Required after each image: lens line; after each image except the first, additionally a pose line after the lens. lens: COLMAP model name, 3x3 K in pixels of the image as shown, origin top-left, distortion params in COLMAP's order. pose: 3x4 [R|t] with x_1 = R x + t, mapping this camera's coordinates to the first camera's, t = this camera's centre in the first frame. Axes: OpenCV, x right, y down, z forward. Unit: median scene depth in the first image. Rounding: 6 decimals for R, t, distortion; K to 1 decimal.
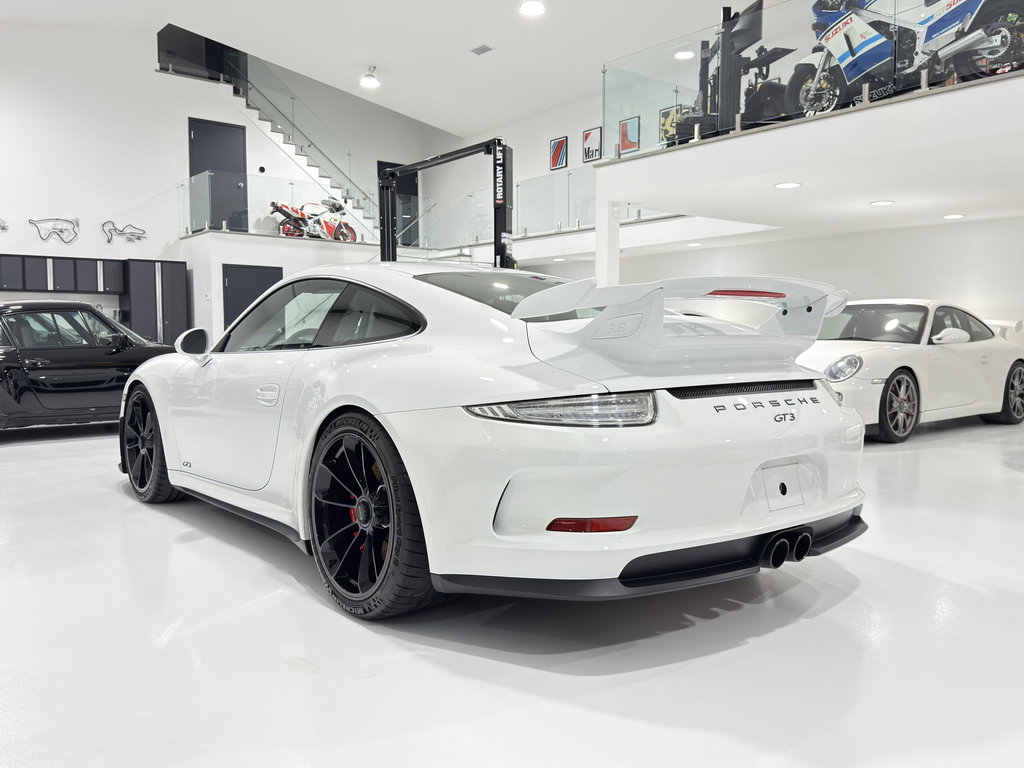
lens RADIAL K [[842.6, 0, 510.5], [0, 842.6, 404.5], [0, 0, 1]] dist [0.125457, -0.000357]
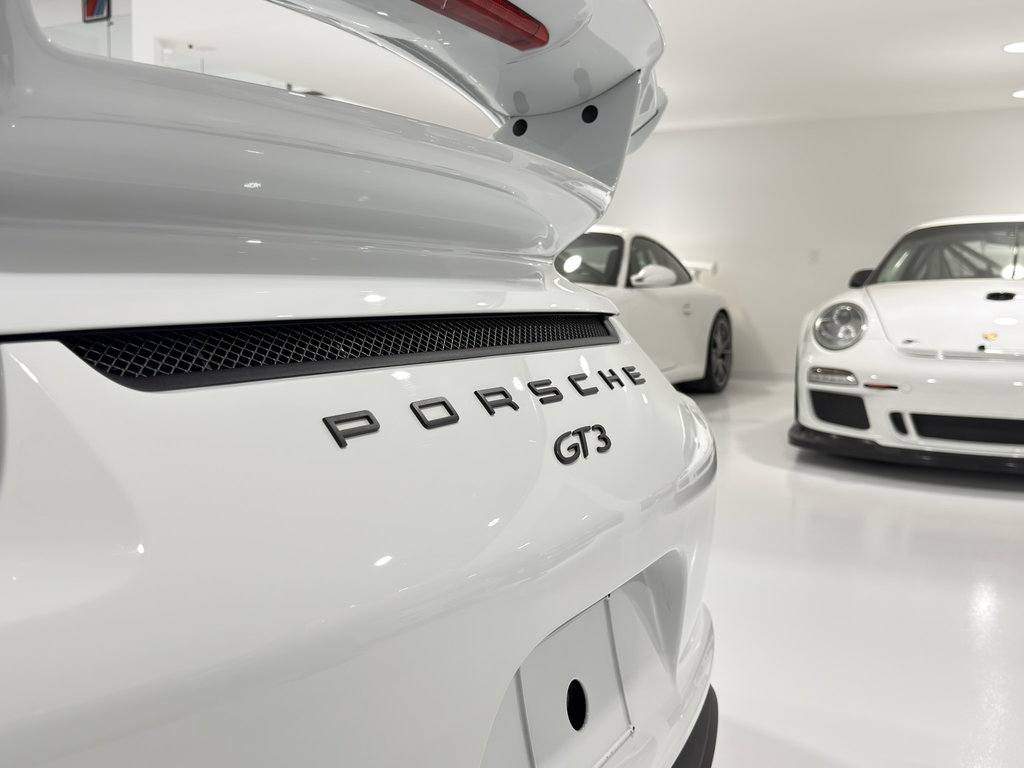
lens RADIAL K [[1042.4, 0, 512.0], [0, 1042.4, 384.0], [0, 0, 1]] dist [0.146121, 0.000707]
pose [[0.923256, -0.025530, 0.383337, 0.057472], [0.021851, 0.999664, 0.013948, -0.002876], [-0.383564, -0.004501, 0.923503, 0.232432]]
